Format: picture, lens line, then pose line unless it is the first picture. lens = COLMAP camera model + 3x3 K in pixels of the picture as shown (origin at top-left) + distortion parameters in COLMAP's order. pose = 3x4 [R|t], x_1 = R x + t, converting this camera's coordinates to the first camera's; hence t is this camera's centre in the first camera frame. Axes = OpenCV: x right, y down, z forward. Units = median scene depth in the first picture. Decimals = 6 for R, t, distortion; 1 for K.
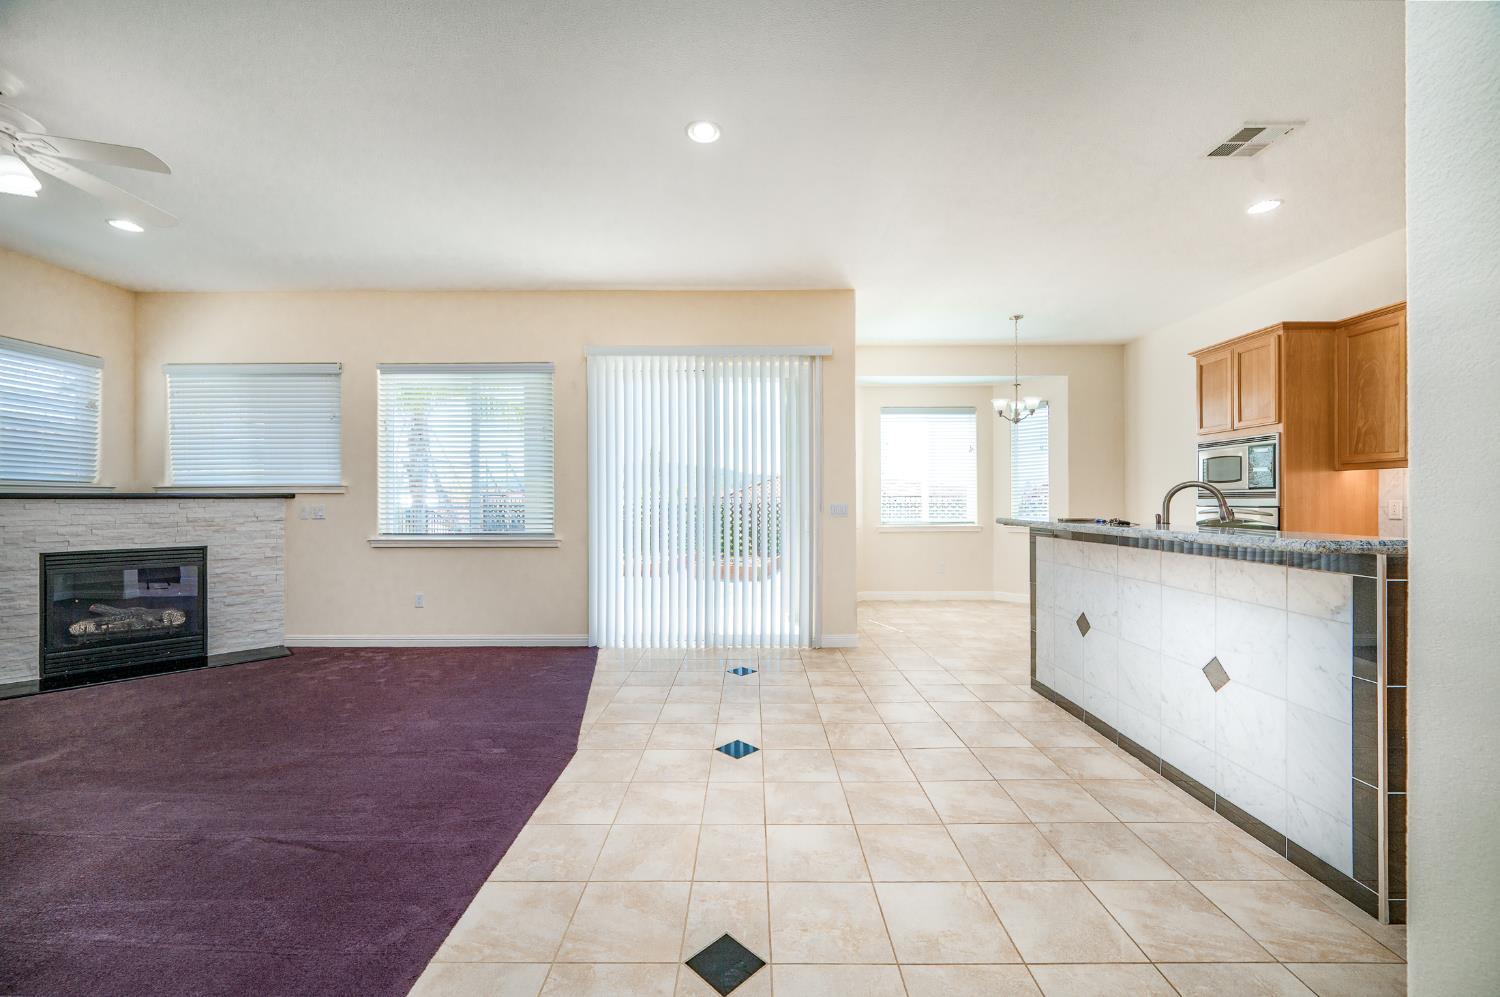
lens RADIAL K [[594.4, 0, 752.9], [0, 594.4, 499.3], [0, 0, 1]] dist [-0.001546, -0.000470]
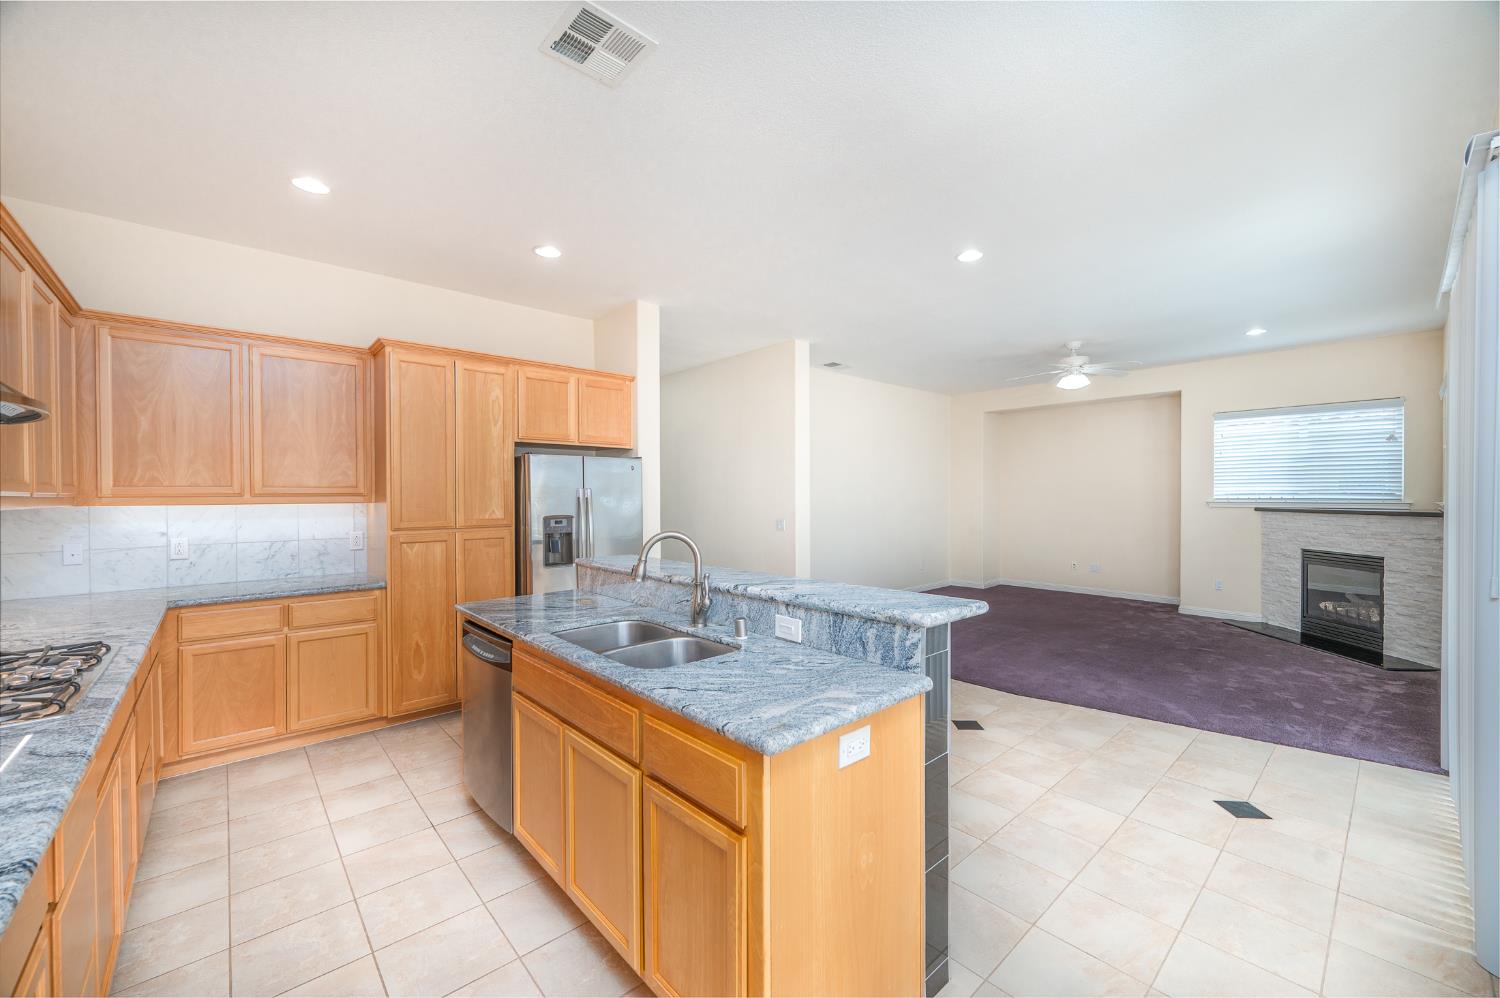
lens RADIAL K [[593.2, 0, 745.2], [0, 593.2, 497.0], [0, 0, 1]] dist [-0.002129, -0.000136]
pose [[-0.750903, 0.007468, -0.660370, 0.729227], [0.002966, 0.999964, 0.007936, -0.048043], [0.660406, 0.004001, -0.750898, 1.027742]]
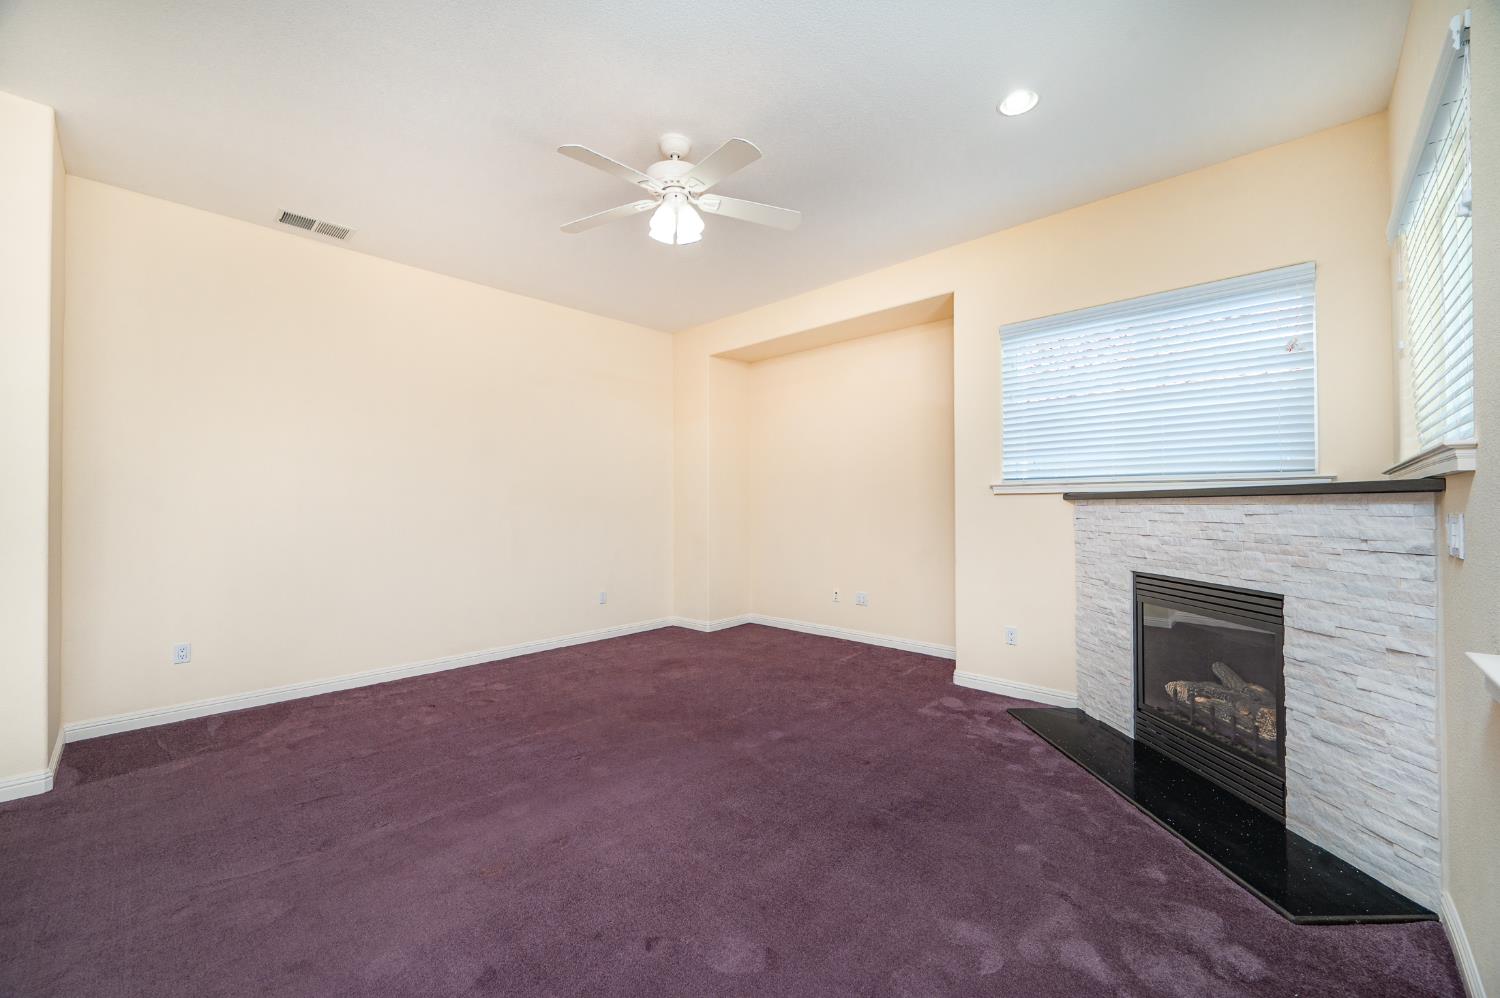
lens RADIAL K [[594.4, 0, 752.9], [0, 594.4, 499.8], [0, 0, 1]] dist [-0.001546, -0.000470]
pose [[-0.684368, -0.003408, -0.729129, -0.278569], [0.004198, 0.999954, -0.008615, 0.004531], [0.729125, -0.008957, -0.684322, 1.001779]]
